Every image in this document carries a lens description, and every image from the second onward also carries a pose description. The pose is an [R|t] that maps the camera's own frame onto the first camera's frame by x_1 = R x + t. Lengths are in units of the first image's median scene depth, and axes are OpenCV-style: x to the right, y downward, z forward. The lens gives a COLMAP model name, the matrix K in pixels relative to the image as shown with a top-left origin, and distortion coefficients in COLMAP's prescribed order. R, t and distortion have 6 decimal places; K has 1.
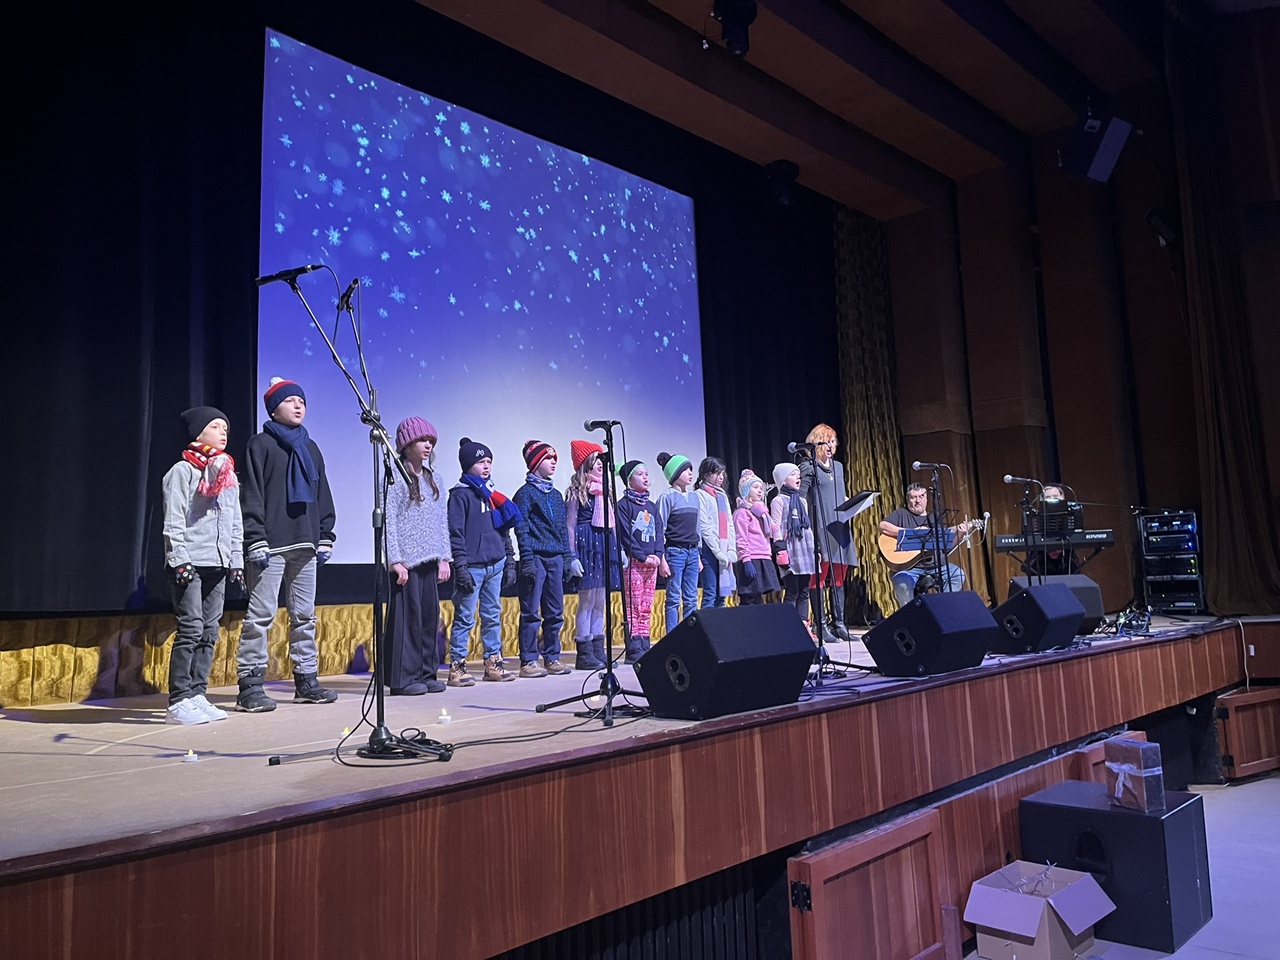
lens RADIAL K [[961.9, 0, 652.2], [0, 961.9, 473.9], [0, 0, 1]] dist [0.068648, -0.086561]
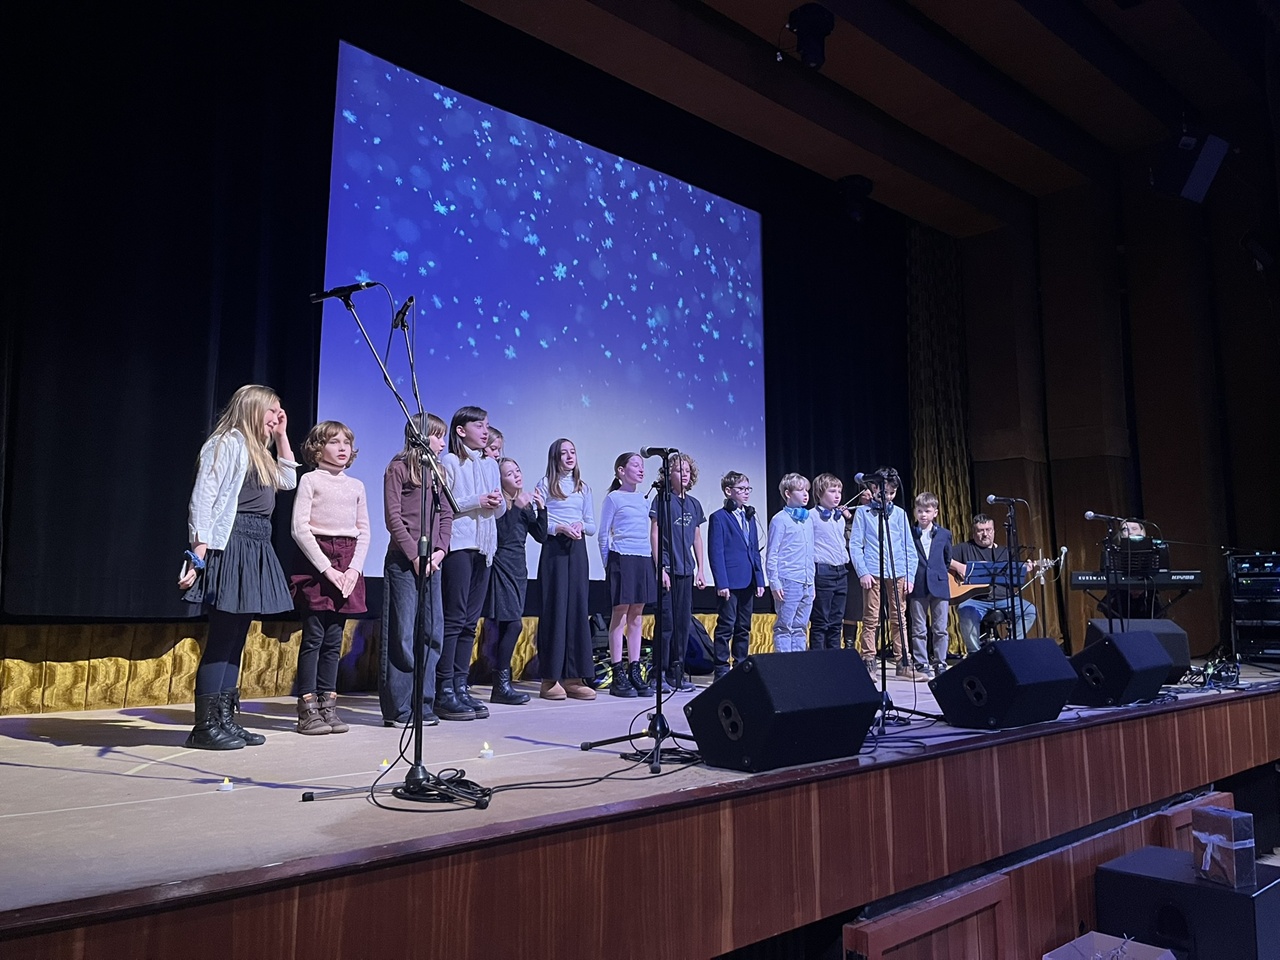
lens RADIAL K [[964.0, 0, 639.6], [0, 964.0, 474.8], [0, 0, 1]] dist [0.067243, -0.086088]
pose [[0.996818, 0.032133, -0.072947, -0.000797], [-0.032939, 0.999409, -0.009869, -0.016382], [0.072587, 0.012240, 0.997287, 0.039162]]
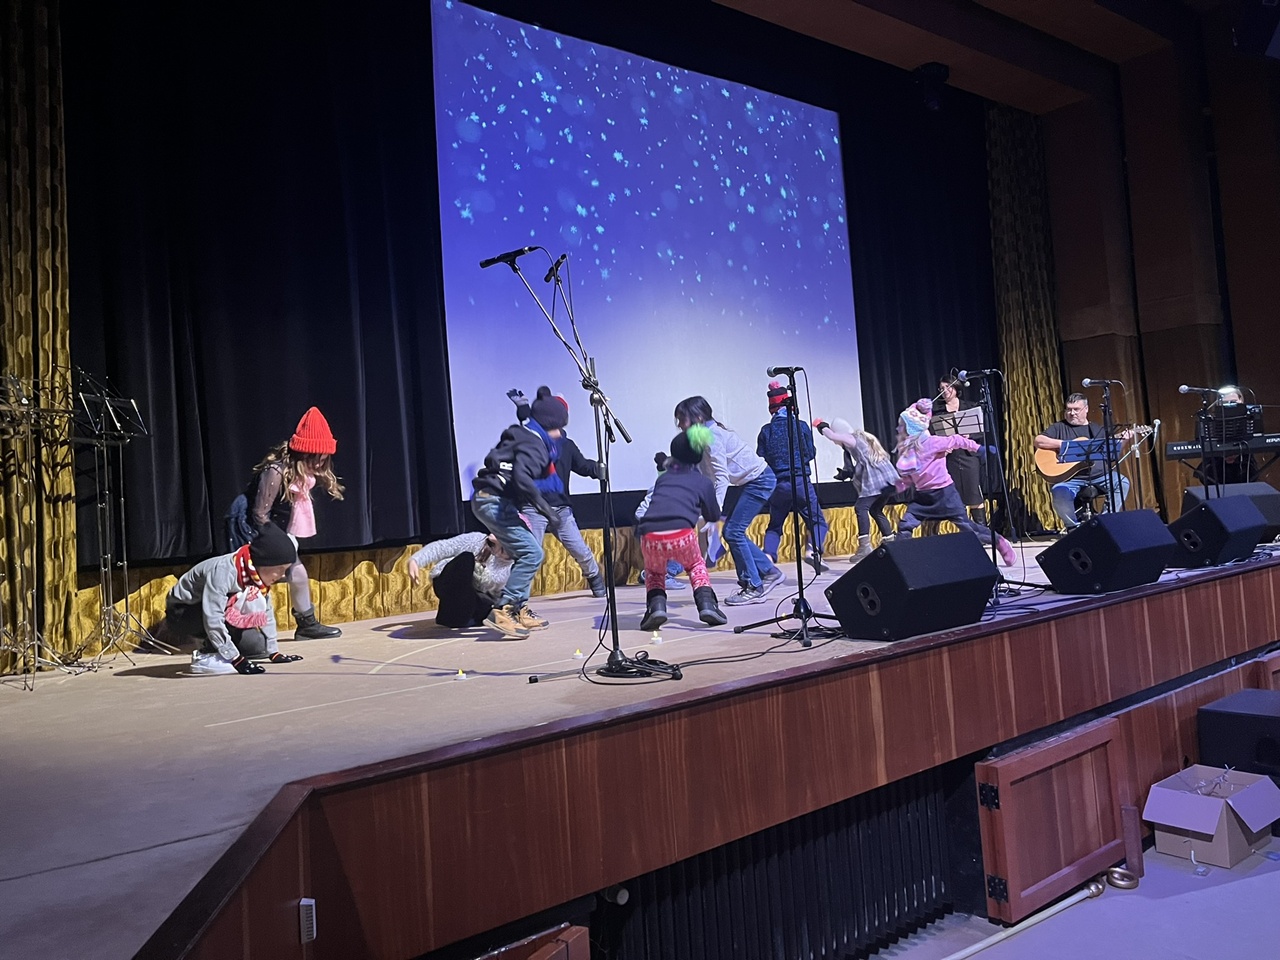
lens RADIAL K [[957.8, 0, 651.0], [0, 957.8, 480.4], [0, 0, 1]] dist [0.078394, -0.102737]
pose [[0.989590, -0.034855, -0.139634, -0.048751], [0.048396, 0.994321, 0.094781, -0.034460], [0.135537, -0.100552, 0.985657, -0.077630]]
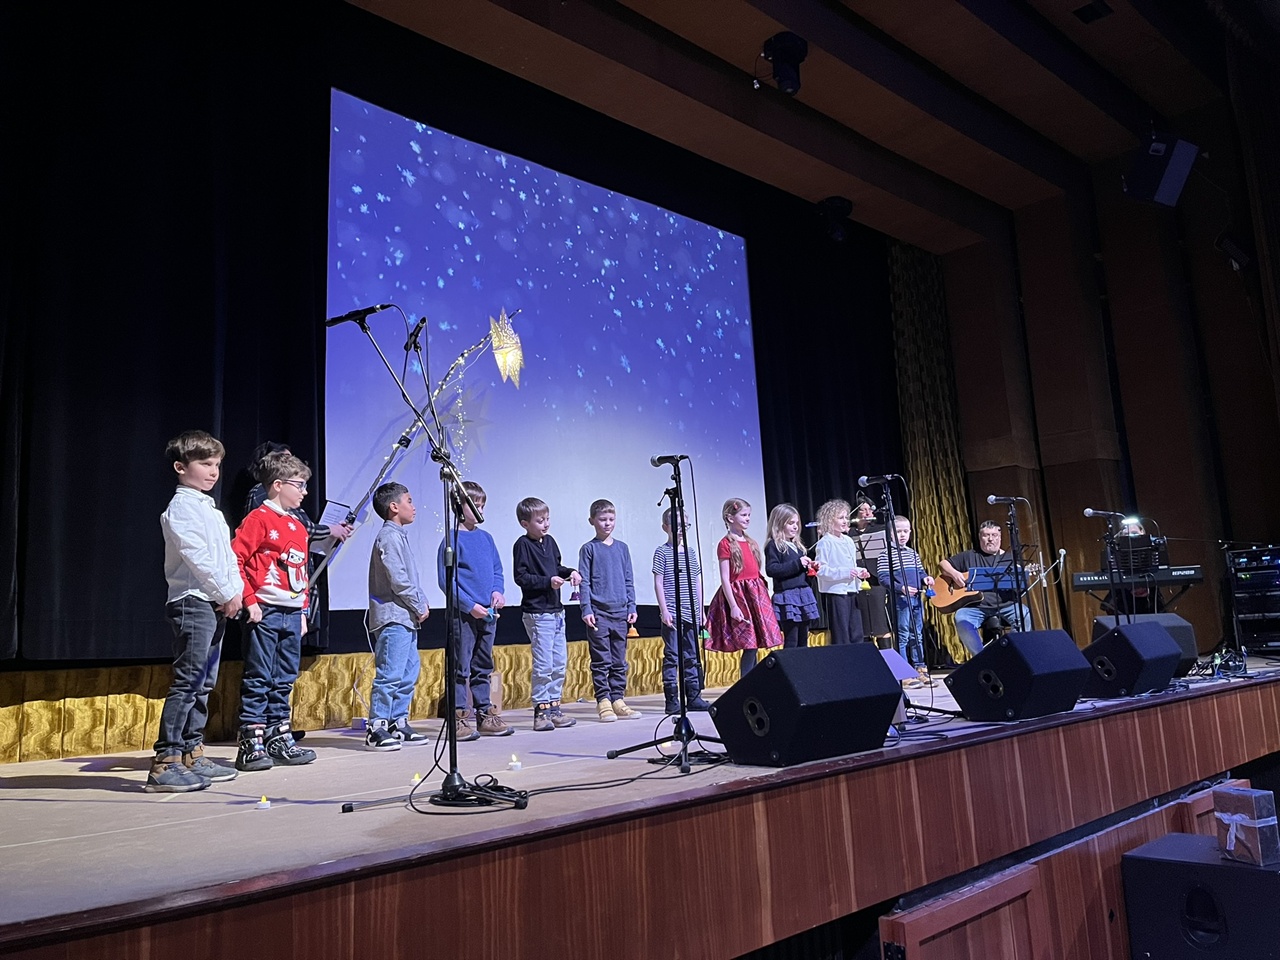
lens RADIAL K [[962.3, 0, 636.4], [0, 962.3, 474.9], [0, 0, 1]] dist [0.070487, -0.089728]
pose [[0.997586, -0.020582, -0.066325, -0.018967], [0.017455, 0.998724, -0.047394, 0.008821], [0.067215, 0.046122, 0.996672, 0.023007]]
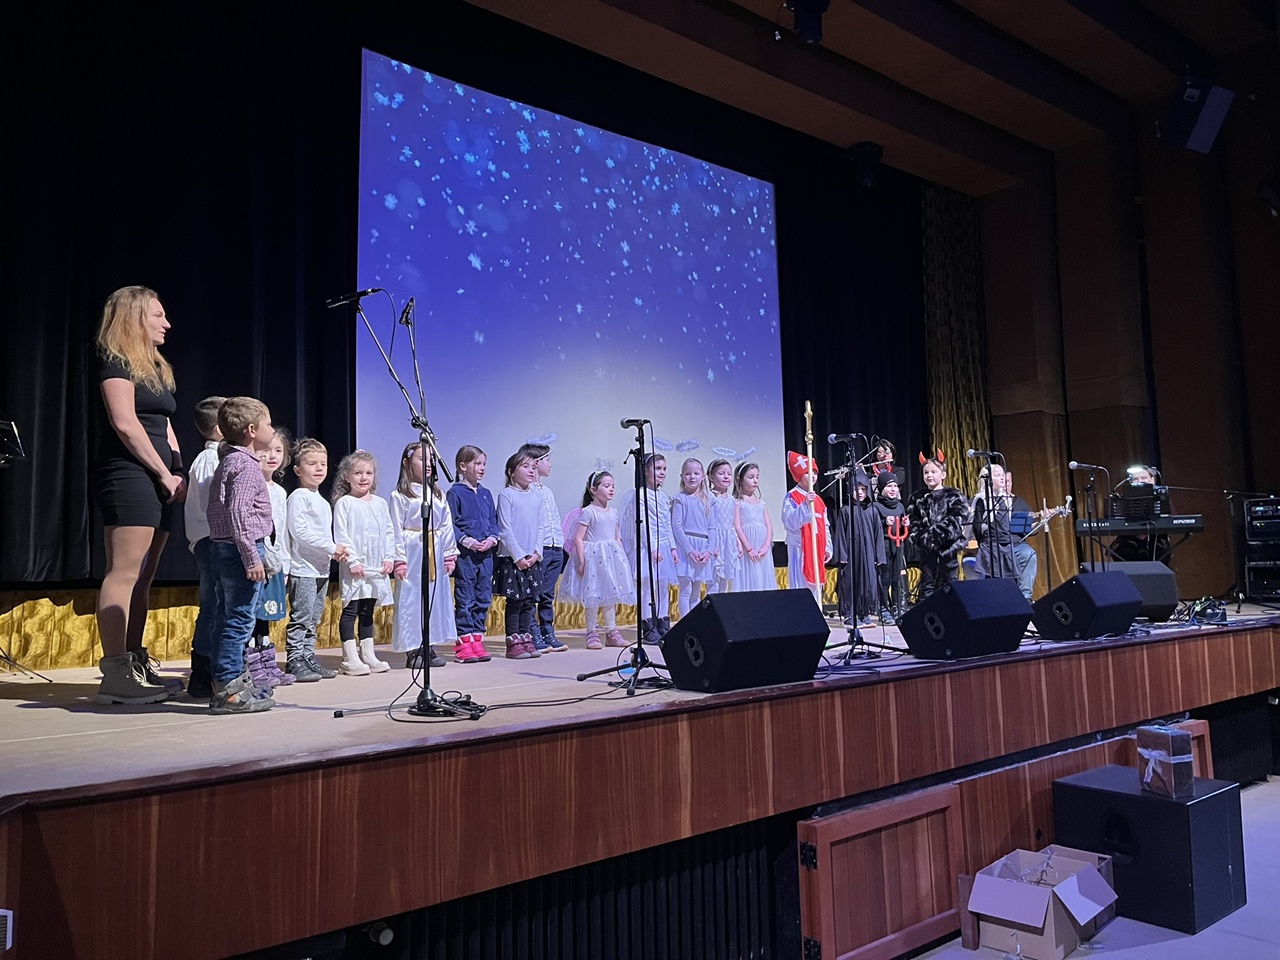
lens RADIAL K [[957.5, 0, 640.0], [0, 957.5, 480.0], [0, 0, 1]] dist [0.072250, -0.088349]
pose [[0.991103, 0.005479, -0.132984, 0.088162], [-0.000865, 0.999396, 0.034731, -0.021549], [0.133094, -0.034307, 0.990509, -0.073917]]
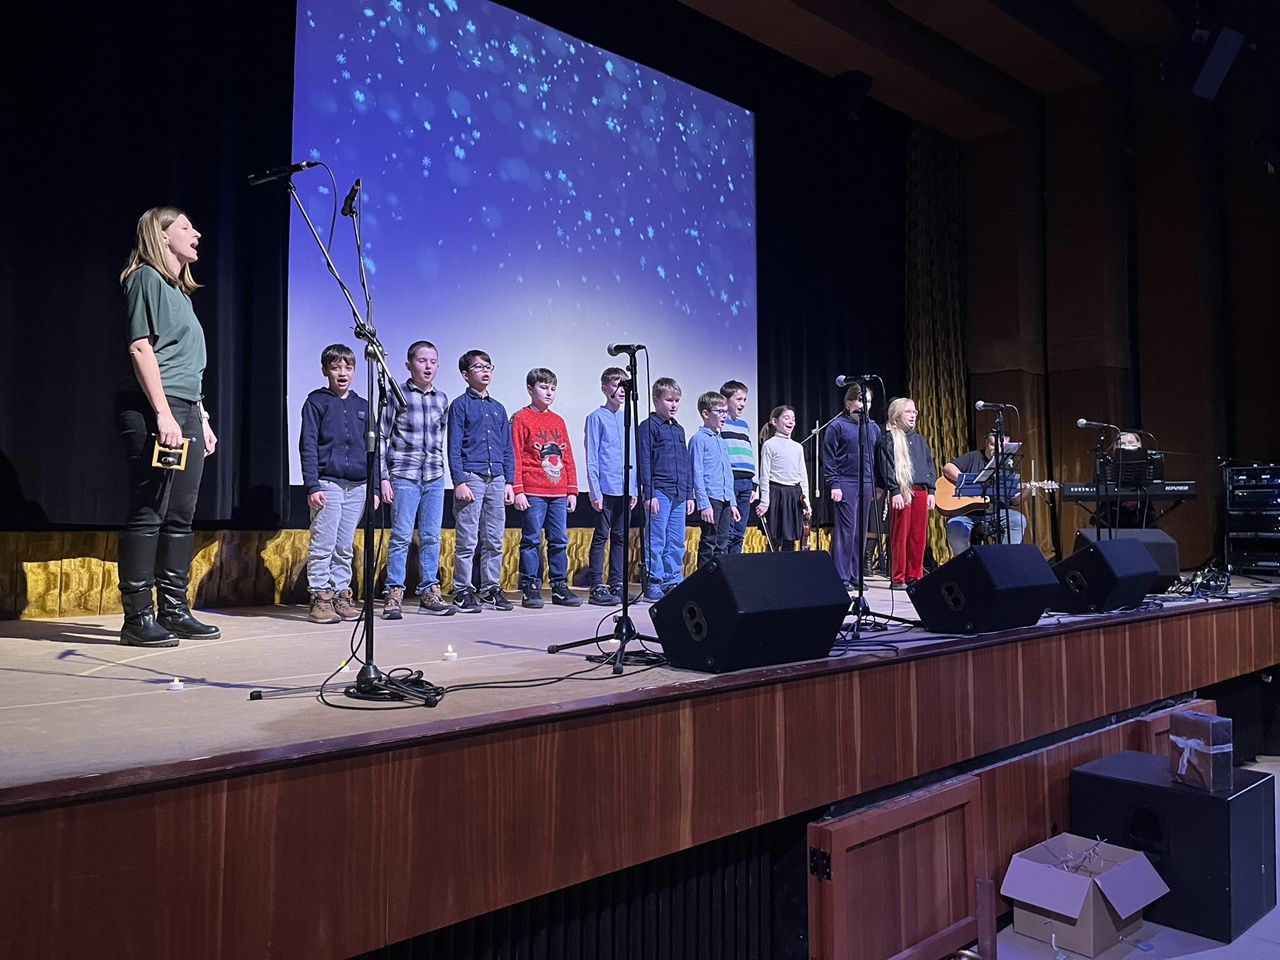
lens RADIAL K [[962.3, 0, 636.4], [0, 962.3, 474.9], [0, 0, 1]] dist [0.070487, -0.089728]
pose [[0.996398, 0.037072, -0.076266, 0.028544], [-0.031579, 0.996903, 0.072016, 0.001646], [0.078700, -0.069349, 0.994483, 0.071142]]
